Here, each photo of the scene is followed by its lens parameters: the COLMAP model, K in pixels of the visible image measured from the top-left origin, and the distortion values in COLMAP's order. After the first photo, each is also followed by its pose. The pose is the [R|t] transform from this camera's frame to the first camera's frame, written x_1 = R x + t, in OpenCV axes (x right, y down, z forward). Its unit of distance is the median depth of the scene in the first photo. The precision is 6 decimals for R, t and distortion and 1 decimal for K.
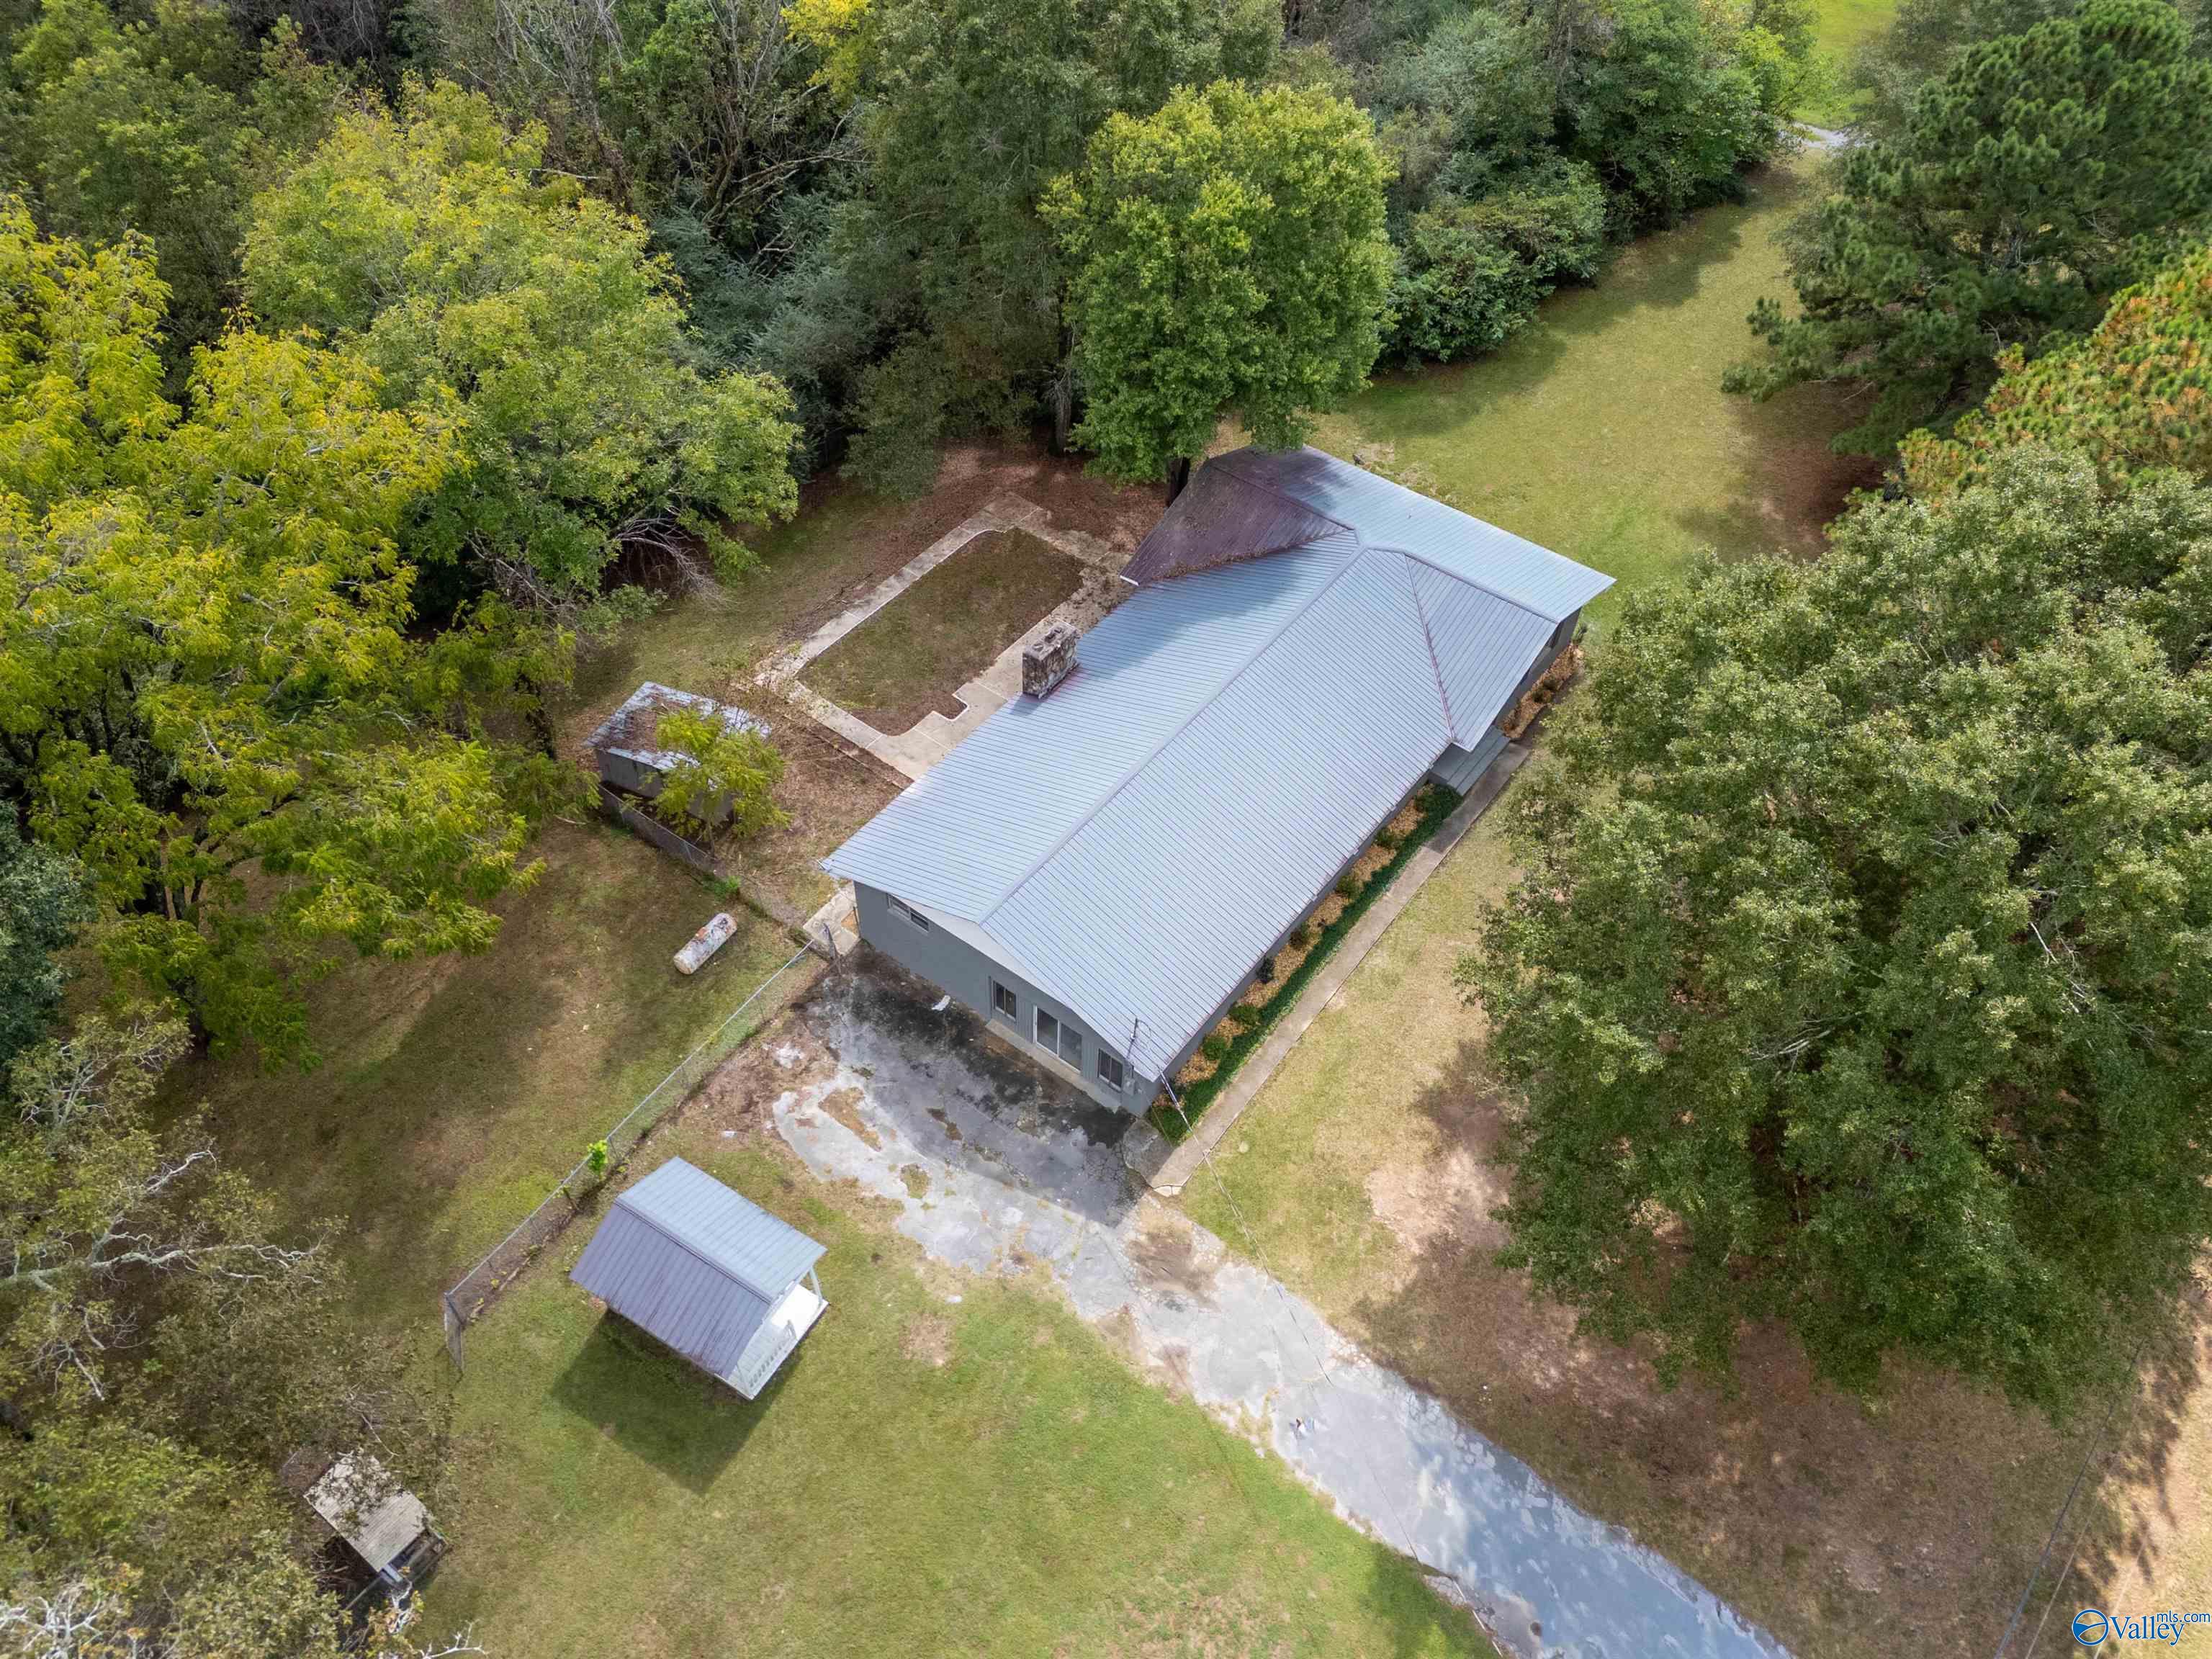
lens RADIAL K [[1658.9, 0, 1106.0], [0, 1658.9, 829.5], [0, 0, 1]] dist [0.074206, -0.069732]
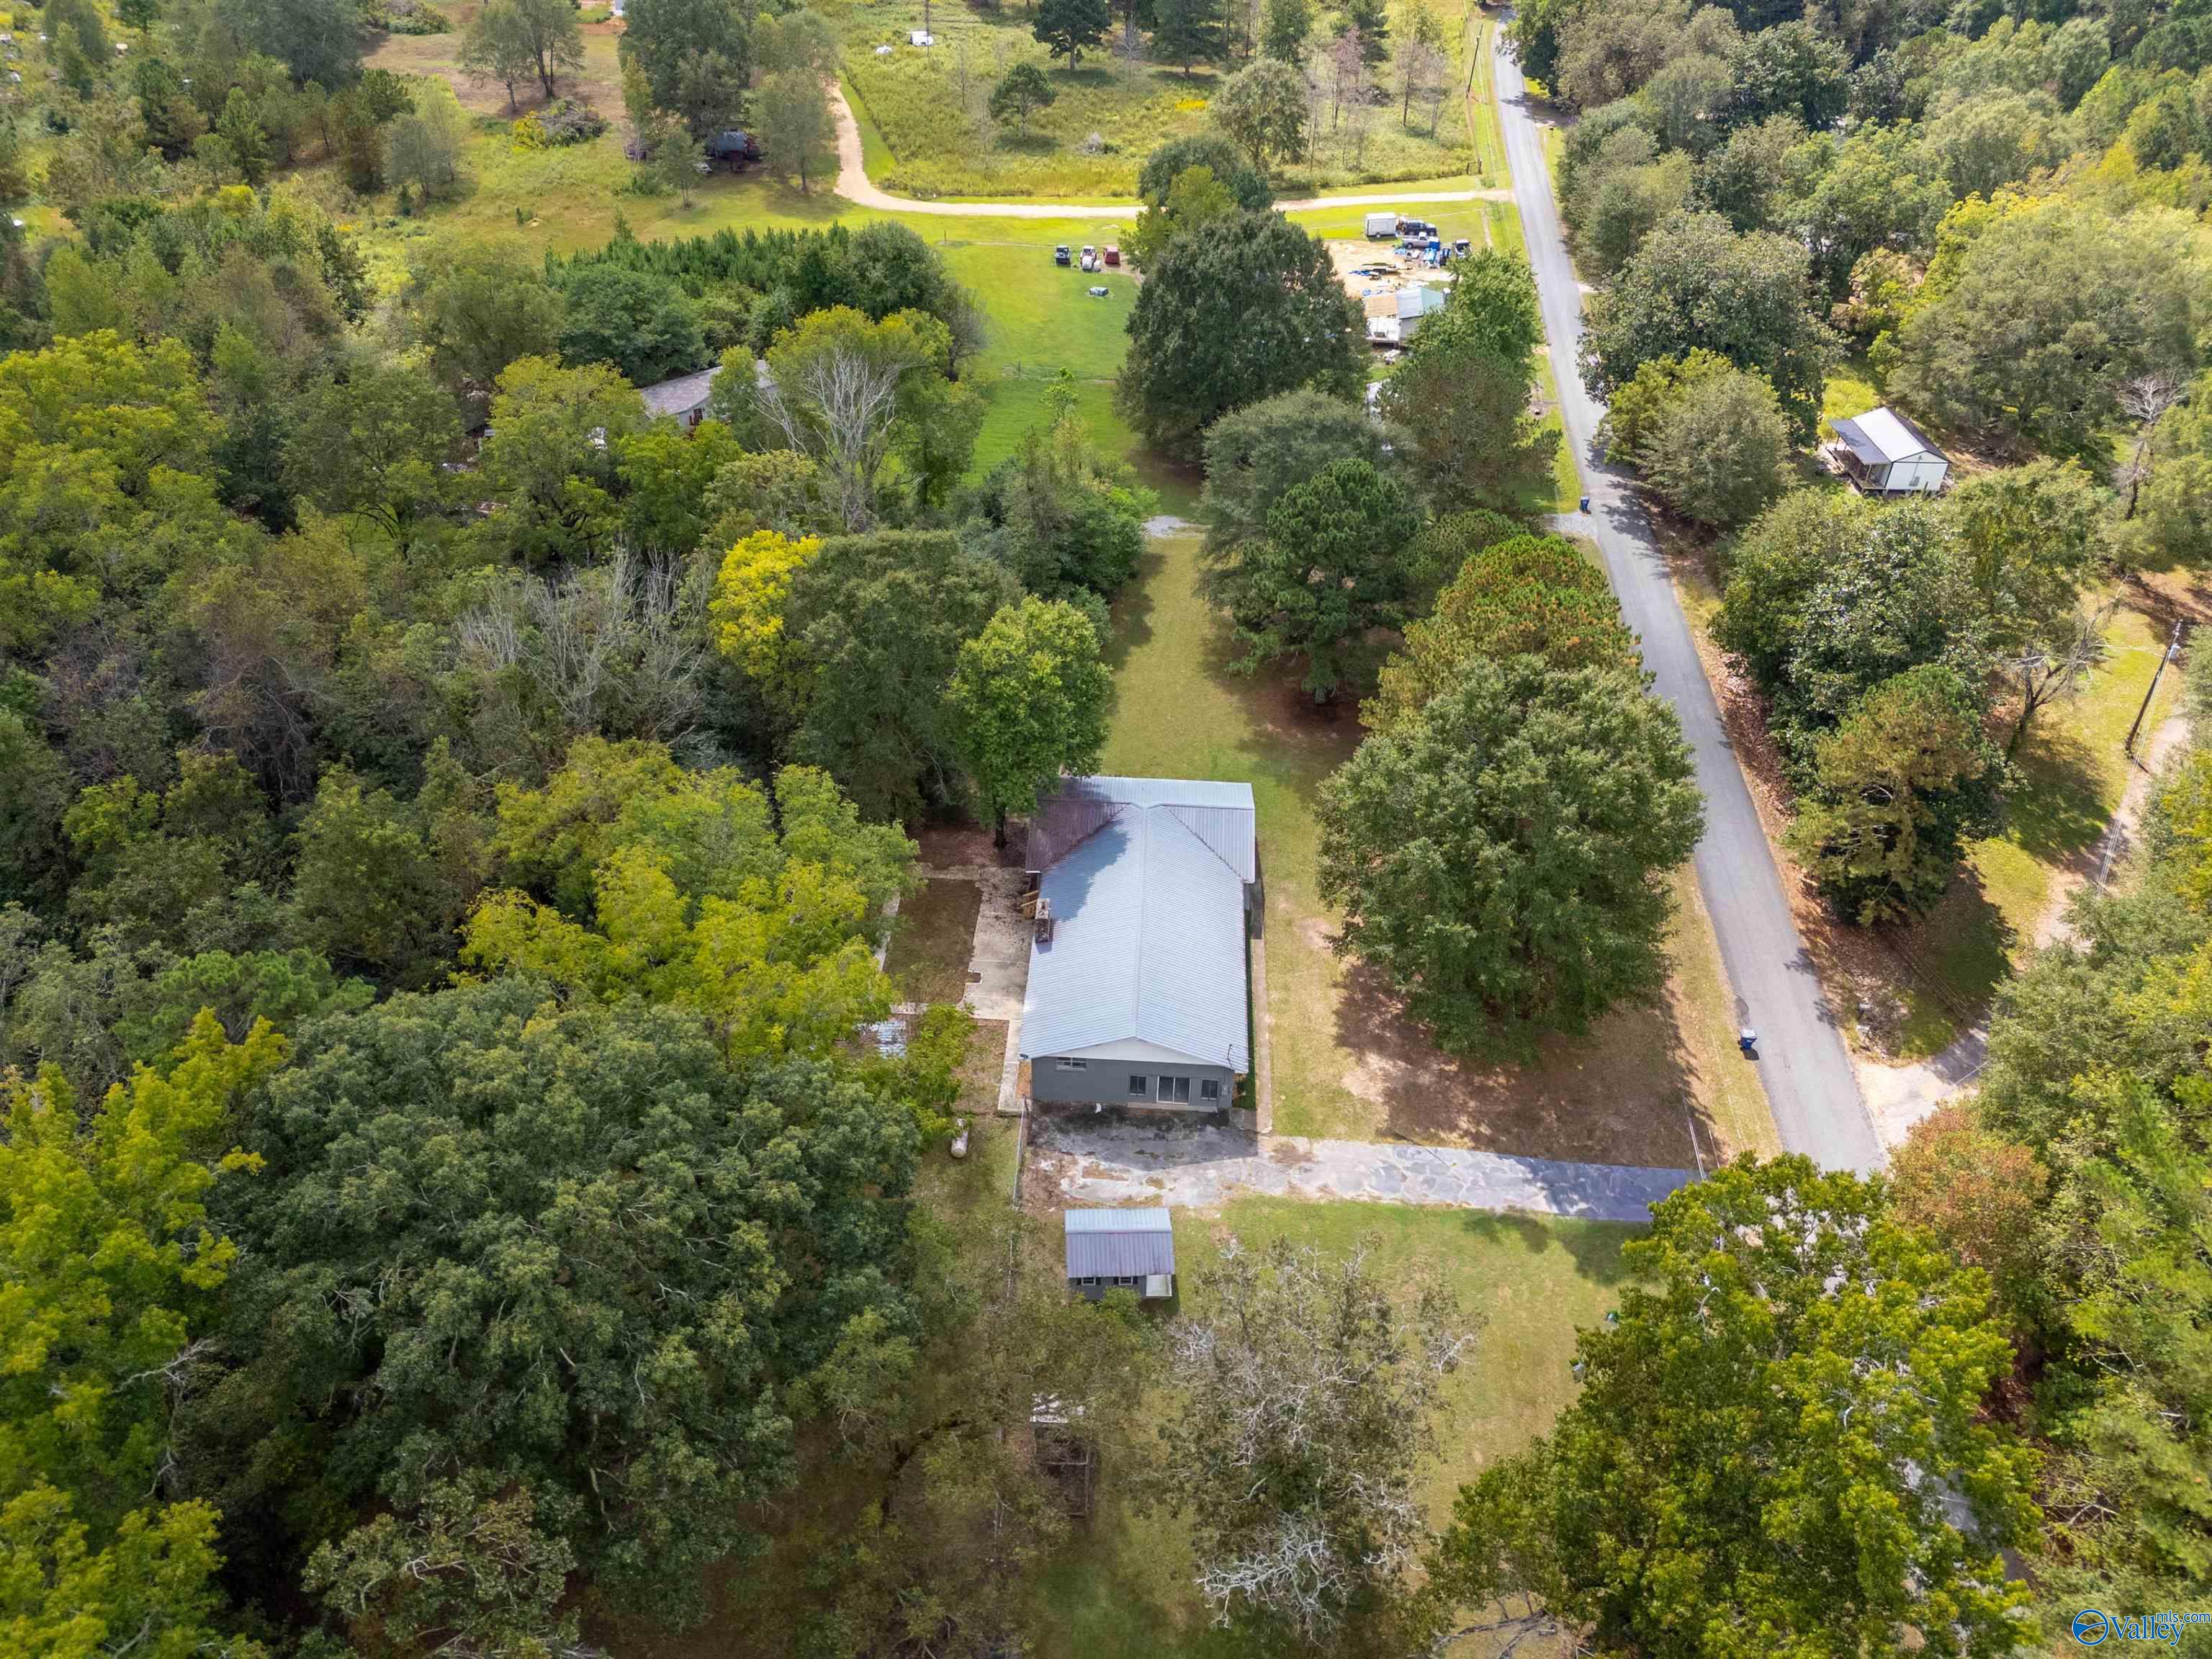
lens RADIAL K [[1634.9, 0, 1113.2], [0, 1634.9, 801.3], [0, 0, 1]] dist [0.061867, -0.004411]
pose [[0.830061, -0.330381, 0.449273, -0.765953], [0.417222, 0.902459, -0.107204, 0.002393], [-0.370033, 0.276433, 0.886939, -0.663362]]
